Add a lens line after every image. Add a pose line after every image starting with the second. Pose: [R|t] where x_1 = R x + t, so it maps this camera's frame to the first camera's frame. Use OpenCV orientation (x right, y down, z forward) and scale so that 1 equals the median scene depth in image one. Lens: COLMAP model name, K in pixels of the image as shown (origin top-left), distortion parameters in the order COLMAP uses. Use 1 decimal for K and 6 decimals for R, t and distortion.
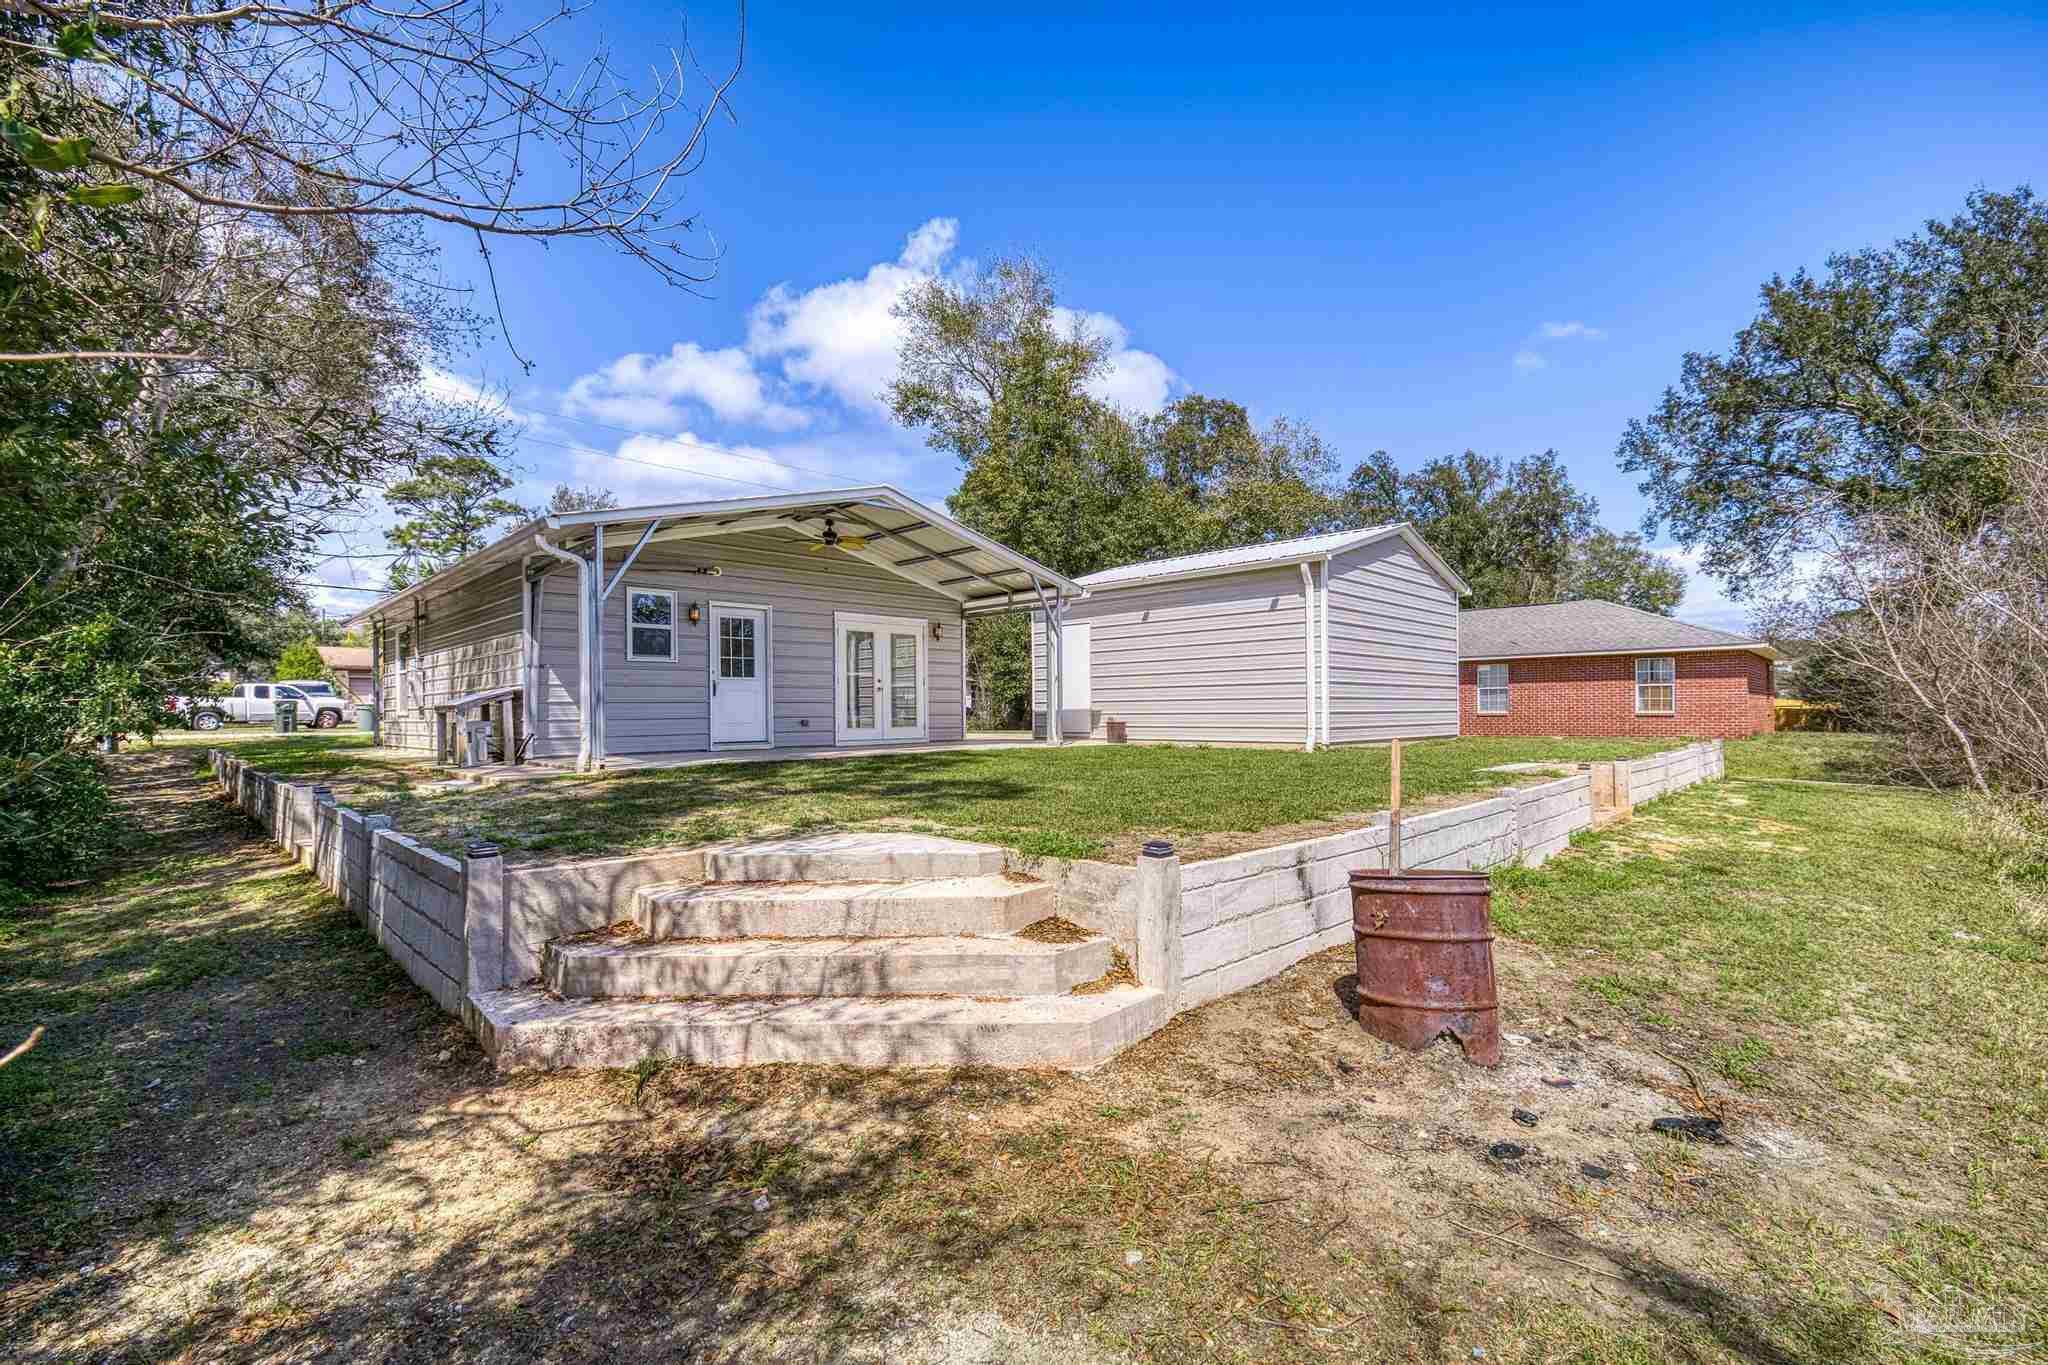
lens RADIAL K [[882.6, 0, 1012.7], [0, 882.6, 698.2], [0, 0, 1]] dist [0.013317, -0.001209]
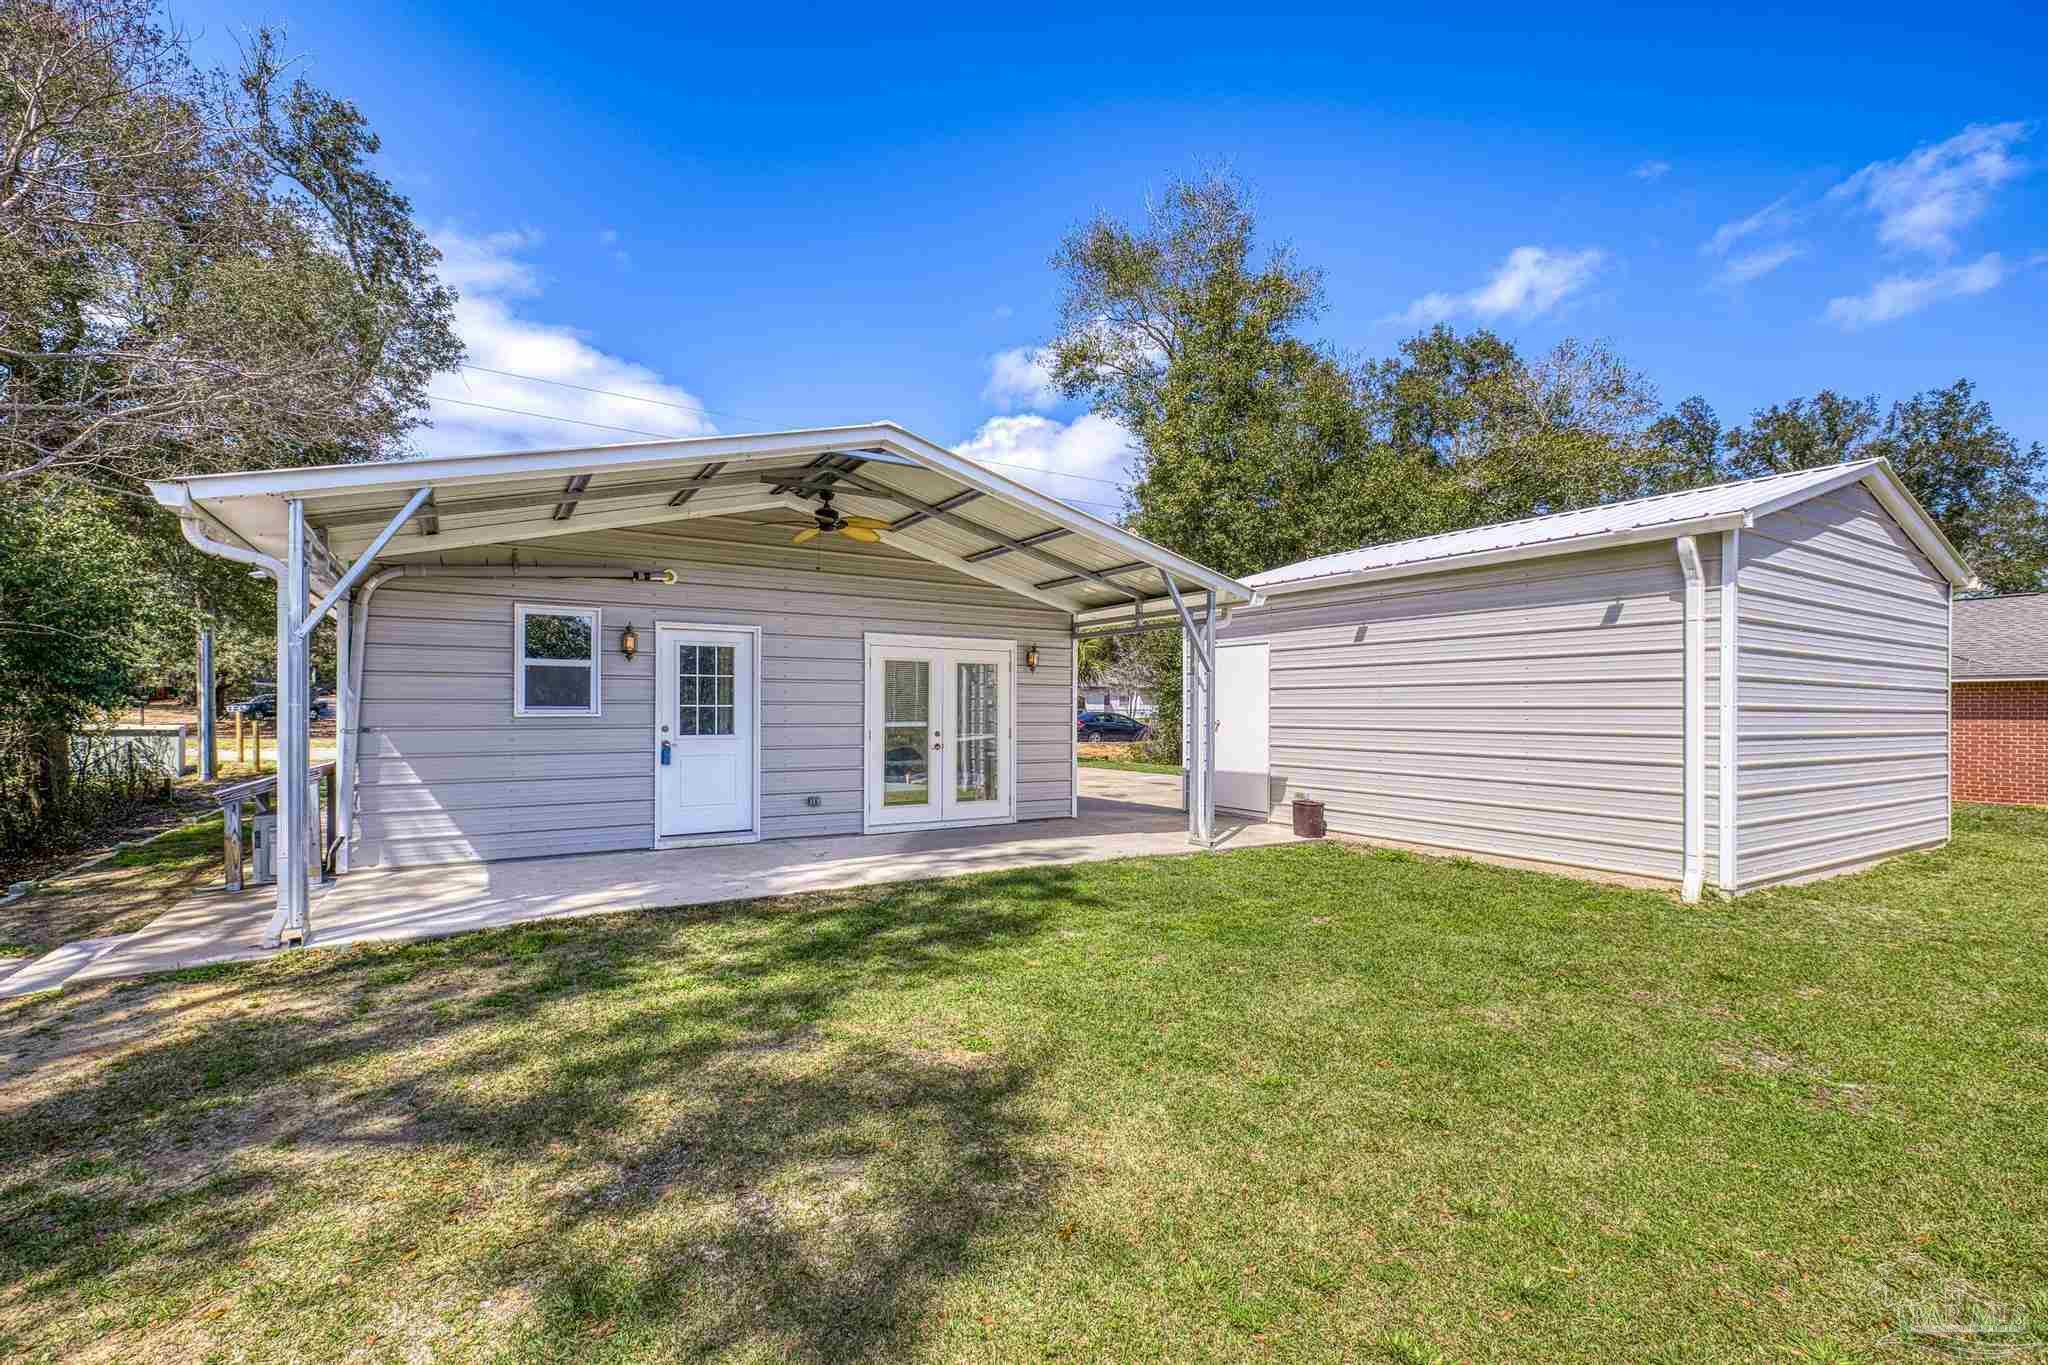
lens RADIAL K [[882.6, 0, 1012.8], [0, 882.6, 709.6], [0, 0, 1]] dist [0.013317, -0.001209]
pose [[0.973999, 0.014074, -0.226113, 0.054196], [-0.010431, 0.999796, 0.017297, -0.048238], [0.226310, -0.014489, 0.973948, 0.342369]]
